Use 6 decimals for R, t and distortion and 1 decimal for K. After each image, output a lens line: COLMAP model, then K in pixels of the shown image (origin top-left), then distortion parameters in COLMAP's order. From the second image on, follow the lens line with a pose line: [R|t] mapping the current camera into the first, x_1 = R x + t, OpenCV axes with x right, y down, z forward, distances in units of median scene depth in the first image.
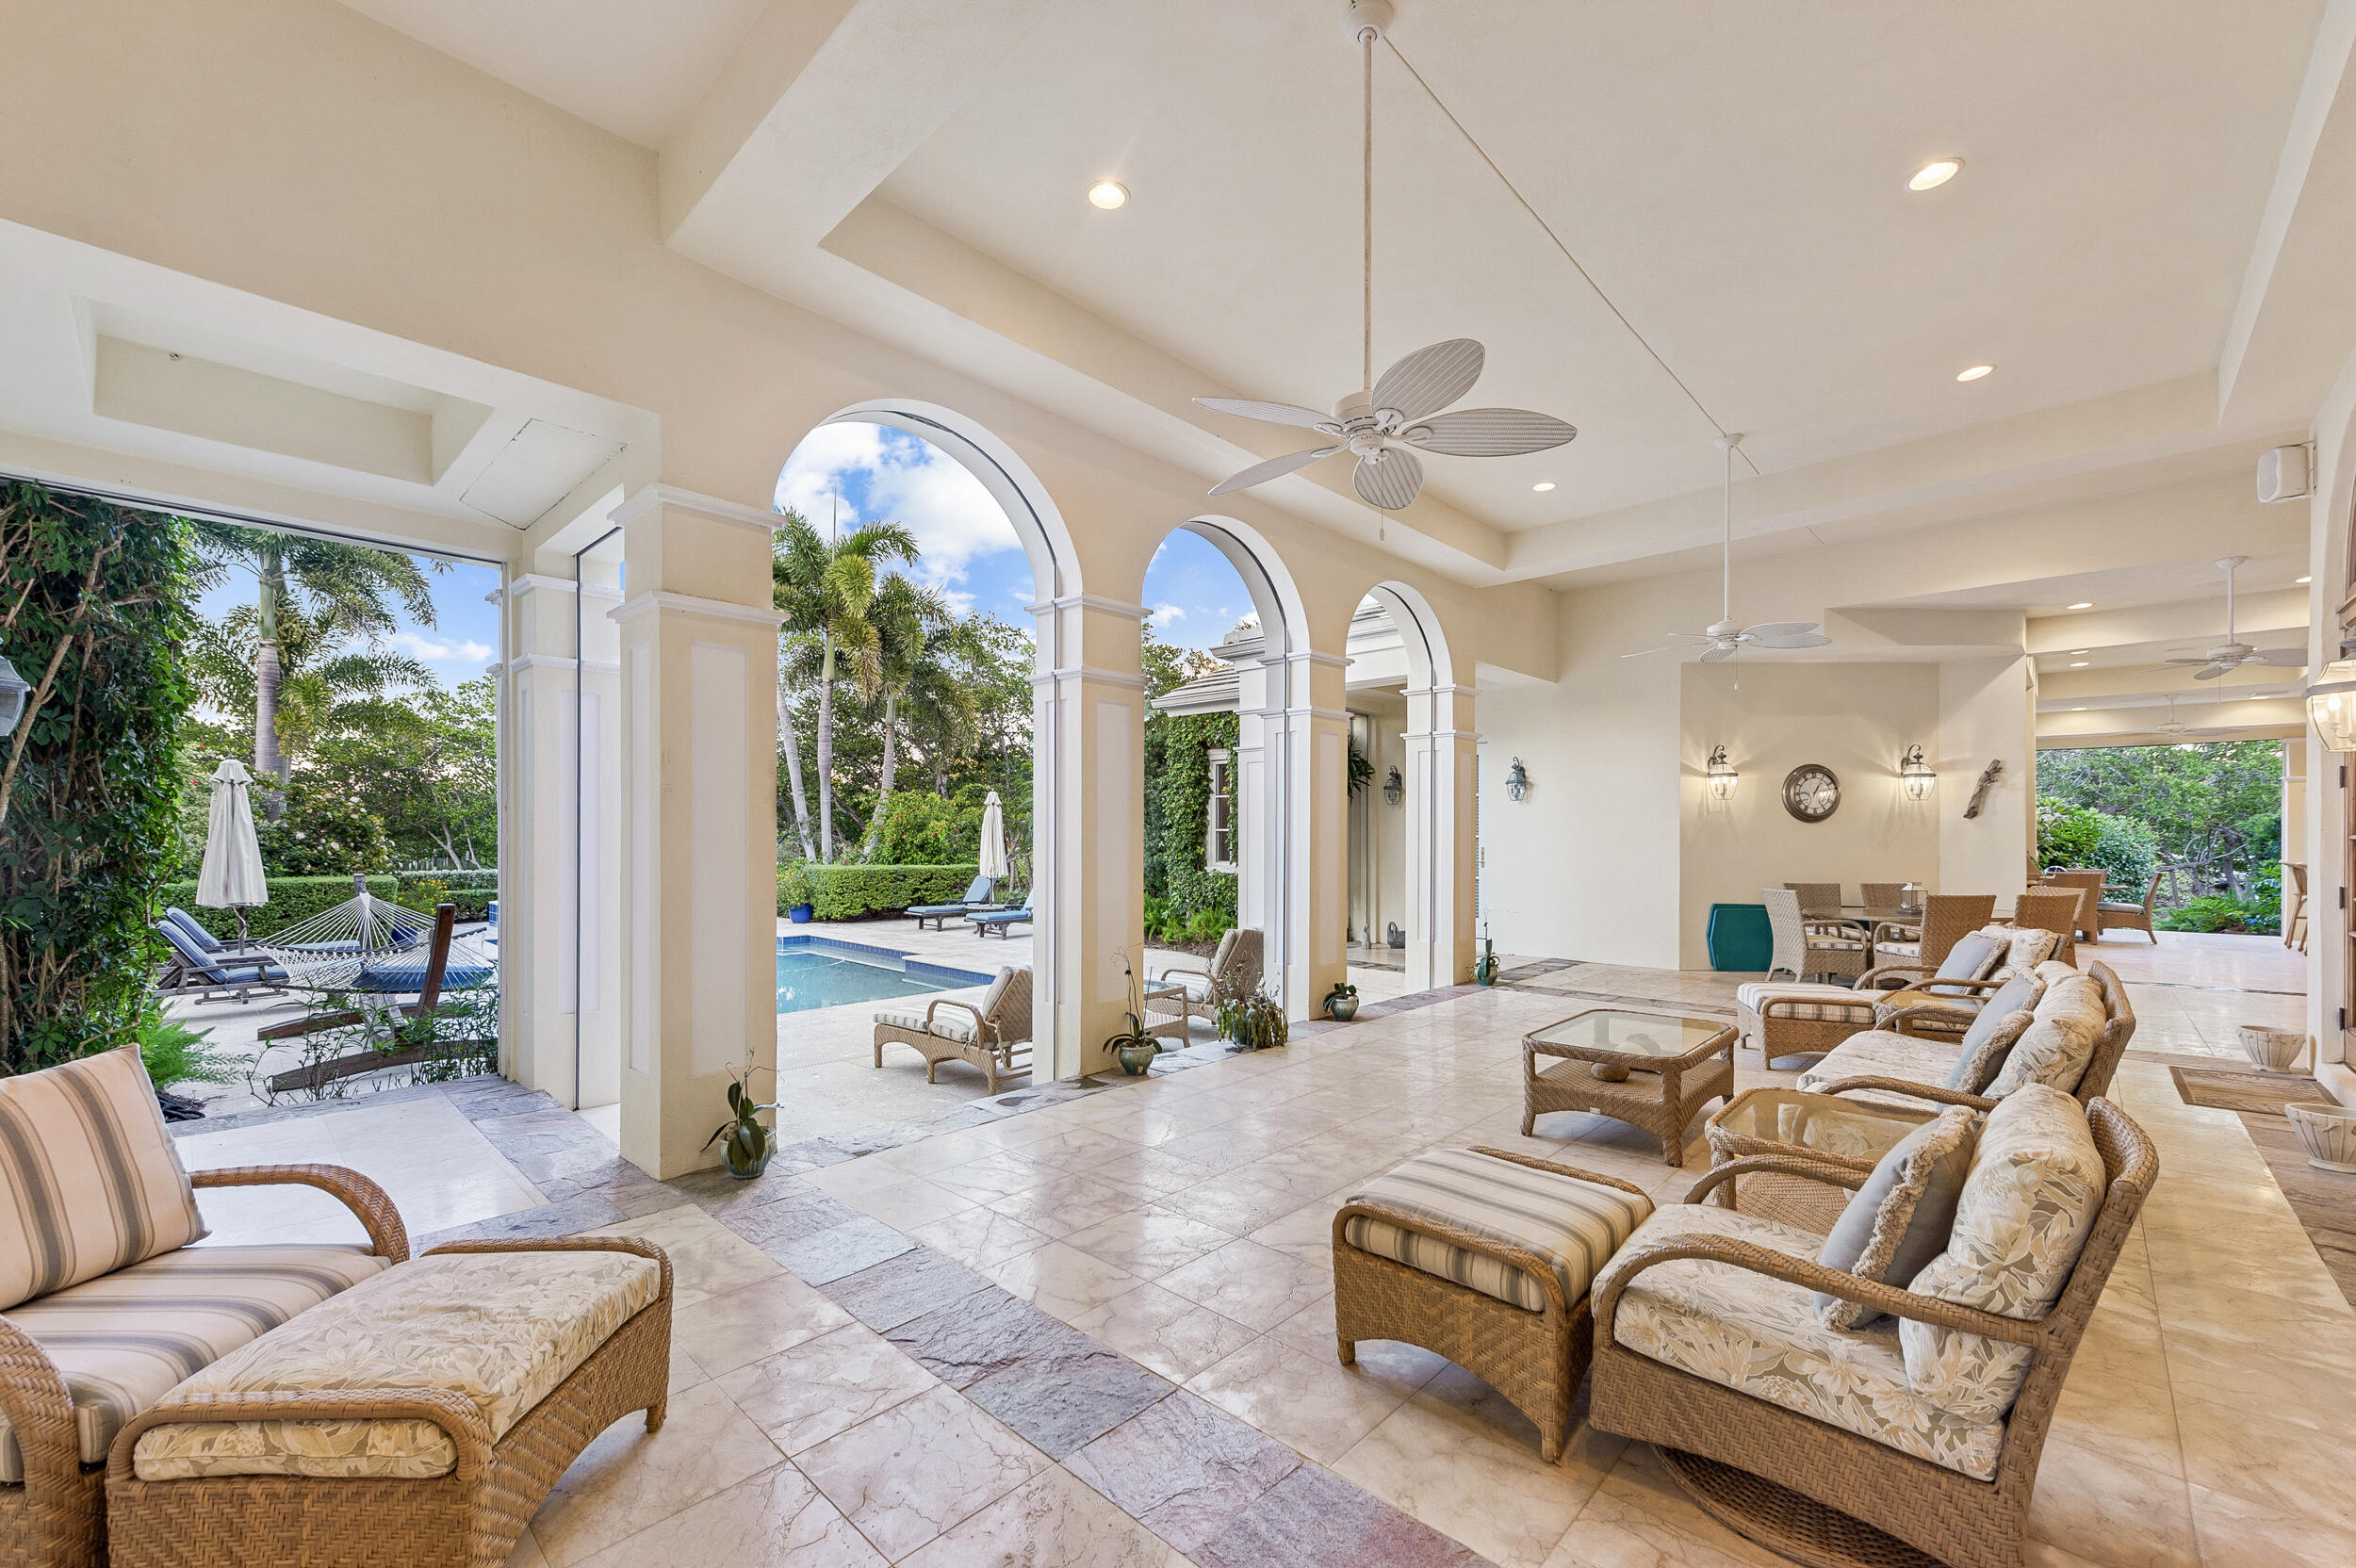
lens RADIAL K [[921.7, 0, 1169.9], [0, 921.7, 821.0], [0, 0, 1]] dist [0.011473, -0.000532]
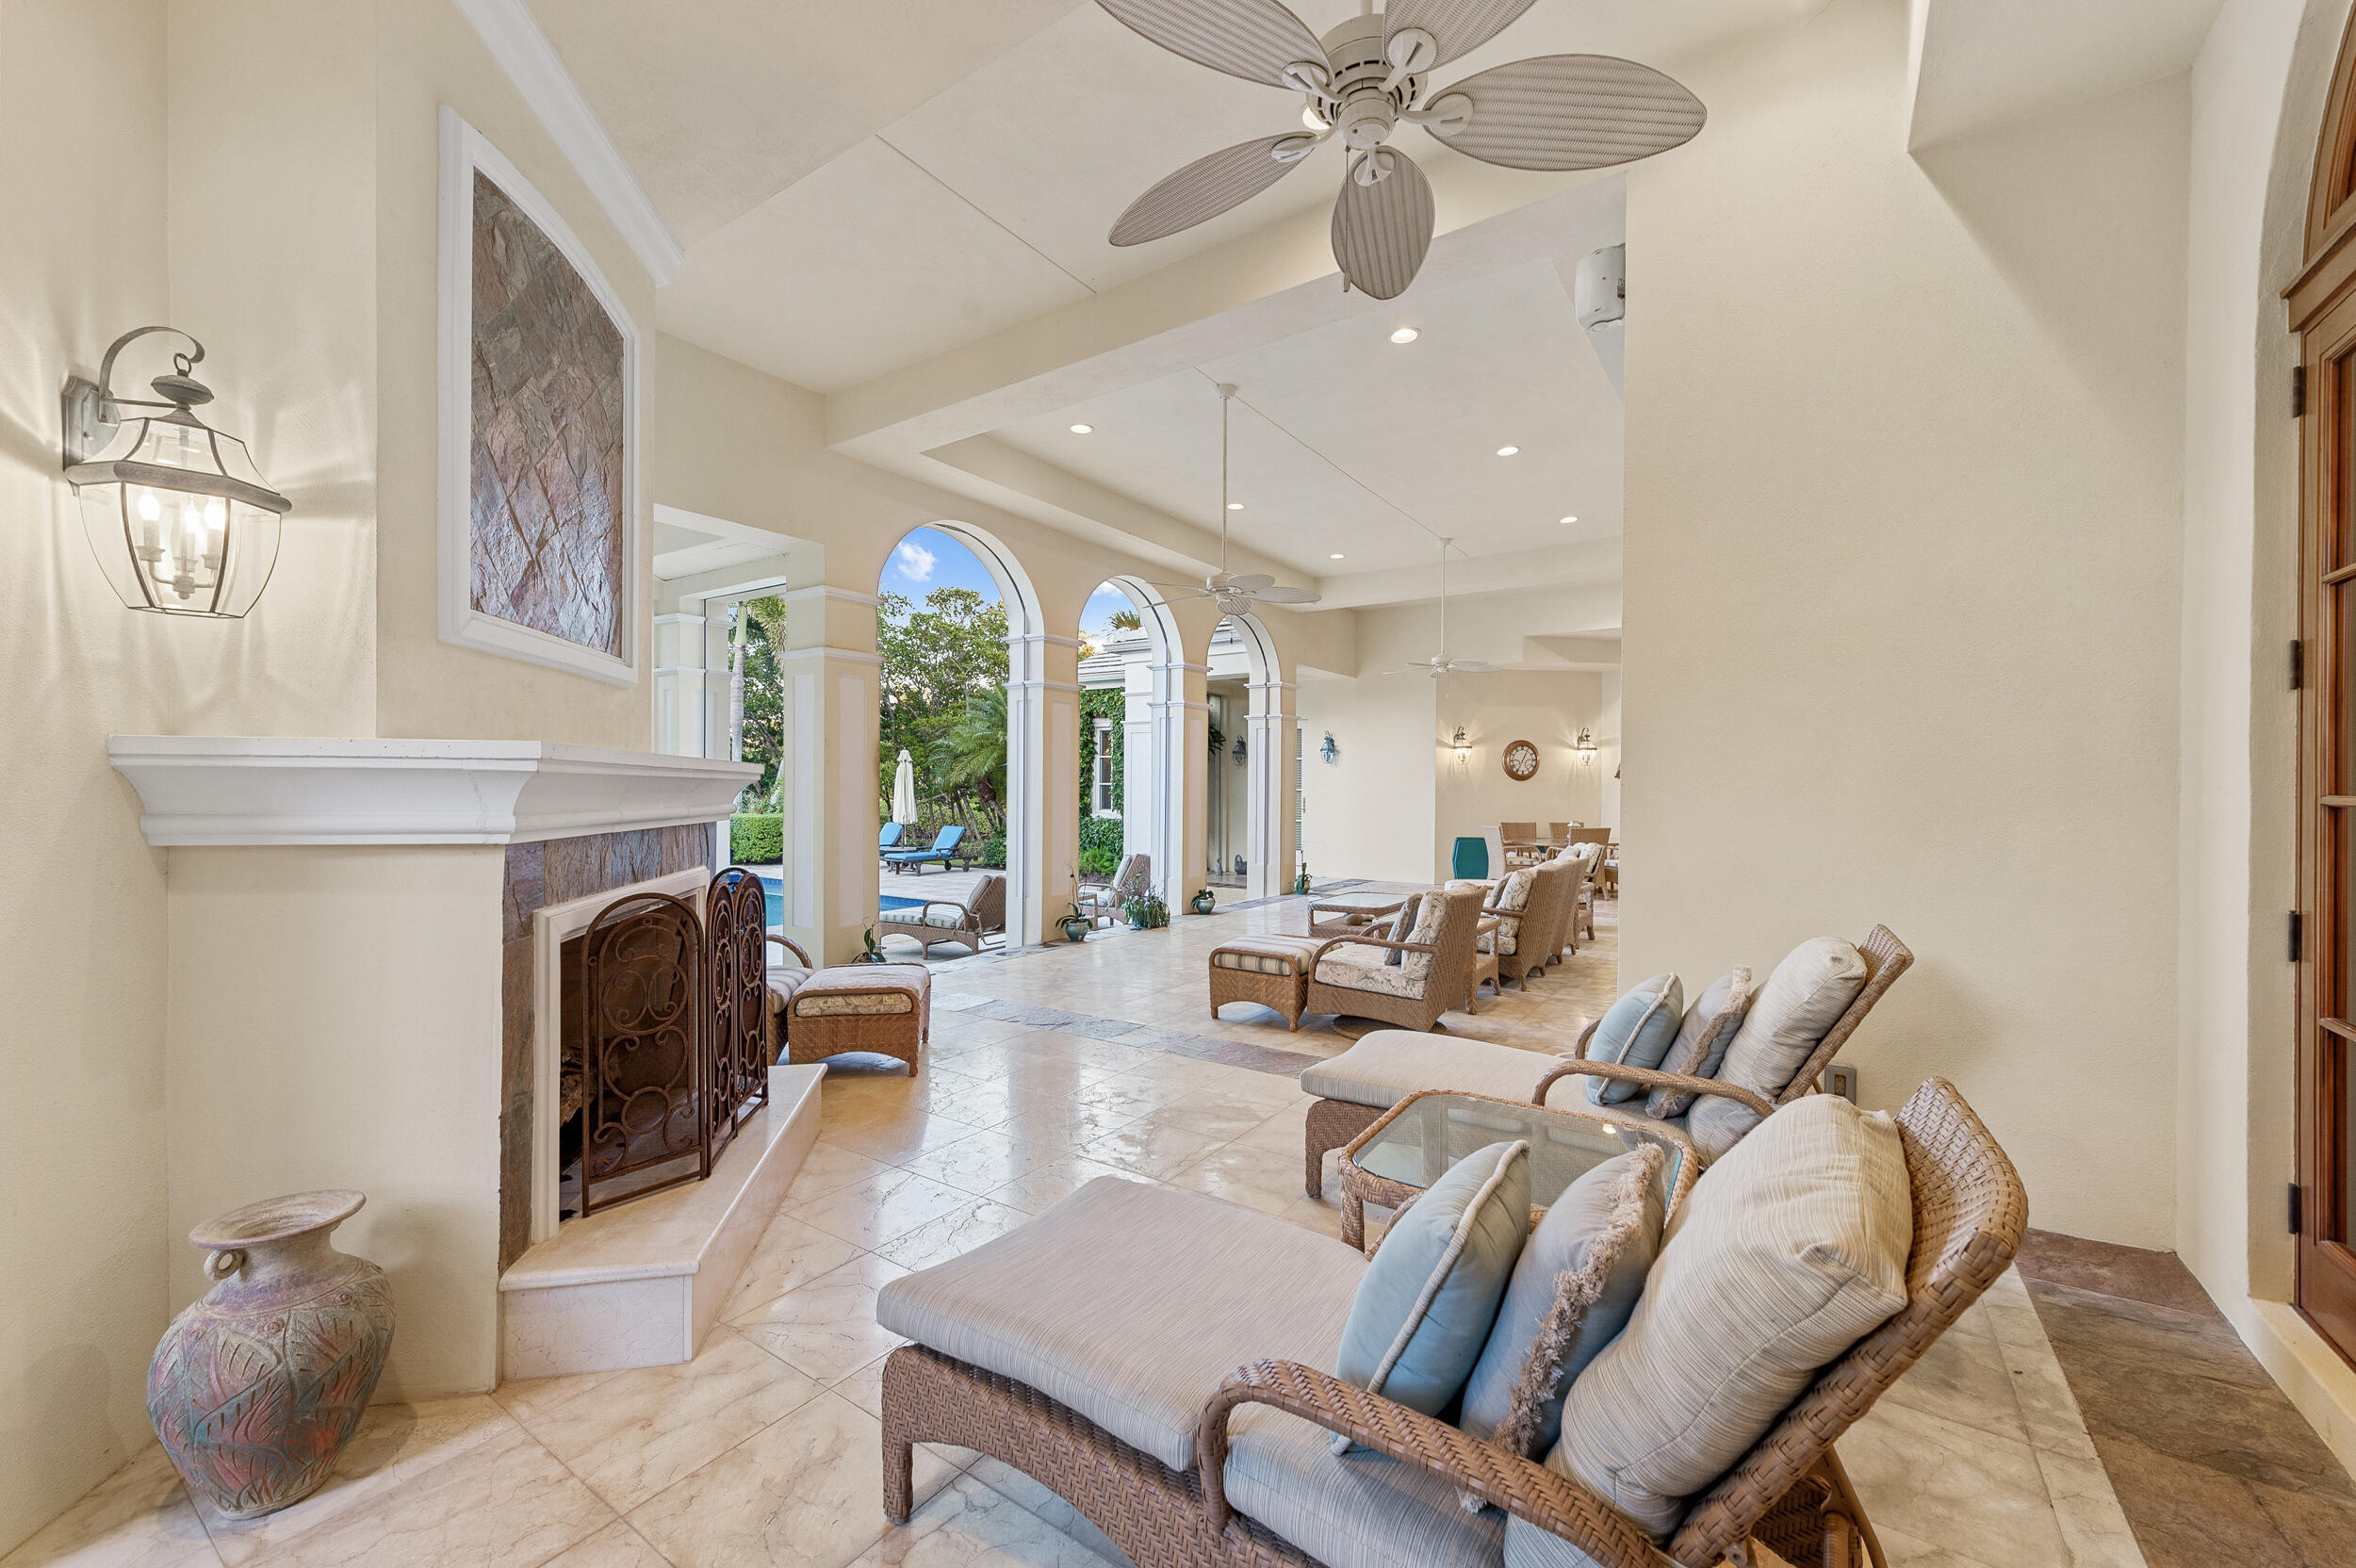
lens RADIAL K [[921.7, 0, 1188.5], [0, 921.7, 792.5], [0, 0, 1]] dist [0.011473, -0.000532]
pose [[0.983789, 0.002031, 0.179319, -0.082276], [-0.005691, 0.999786, 0.019896, -0.006084], [-0.179240, -0.020594, 0.983590, -0.356548]]
